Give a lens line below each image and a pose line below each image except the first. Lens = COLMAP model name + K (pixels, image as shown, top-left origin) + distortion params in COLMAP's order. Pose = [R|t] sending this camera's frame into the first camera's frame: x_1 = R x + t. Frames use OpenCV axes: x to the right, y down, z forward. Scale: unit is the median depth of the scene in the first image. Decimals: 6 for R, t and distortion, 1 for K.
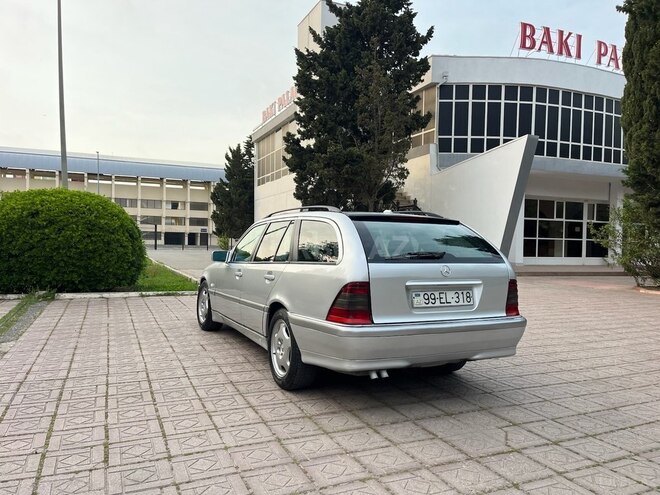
lens RADIAL K [[495.8, 0, 328.8], [0, 495.8, 249.1], [0, 0, 1]] dist [0.078718, -0.100335]
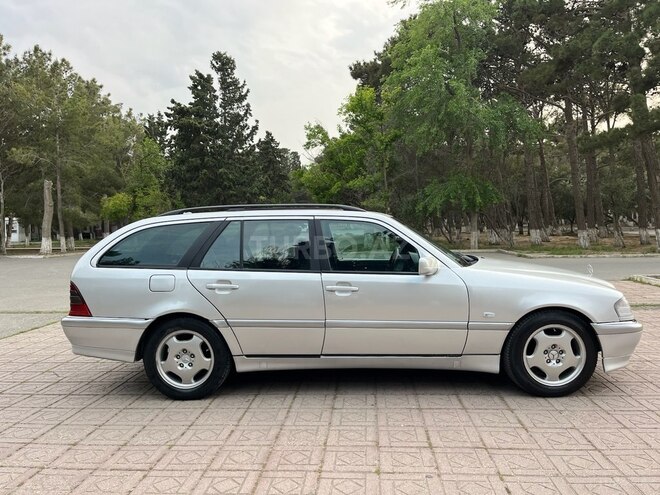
lens RADIAL K [[493.8, 0, 330.0], [0, 493.8, 247.5], [0, 0, 1]] dist [0.077159, -0.100922]
pose [[-0.481266, 0.022197, -0.876293, 0.184176], [0.003332, 0.999718, 0.023494, -0.005191], [0.876568, 0.008388, -0.481205, 0.354733]]
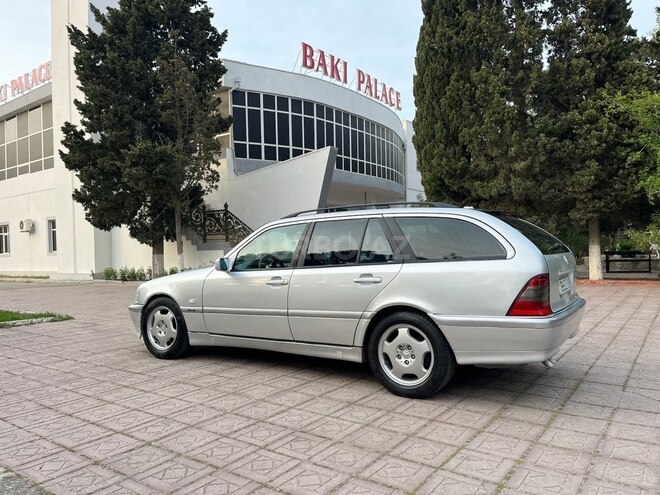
lens RADIAL K [[495.8, 0, 328.8], [0, 495.8, 249.1], [0, 0, 1]] dist [0.078718, -0.100335]
pose [[0.863271, -0.036862, 0.503392, -0.127369], [0.044060, 0.999026, -0.002403, -0.000196], [-0.502813, 0.024254, 0.864055, 0.050433]]
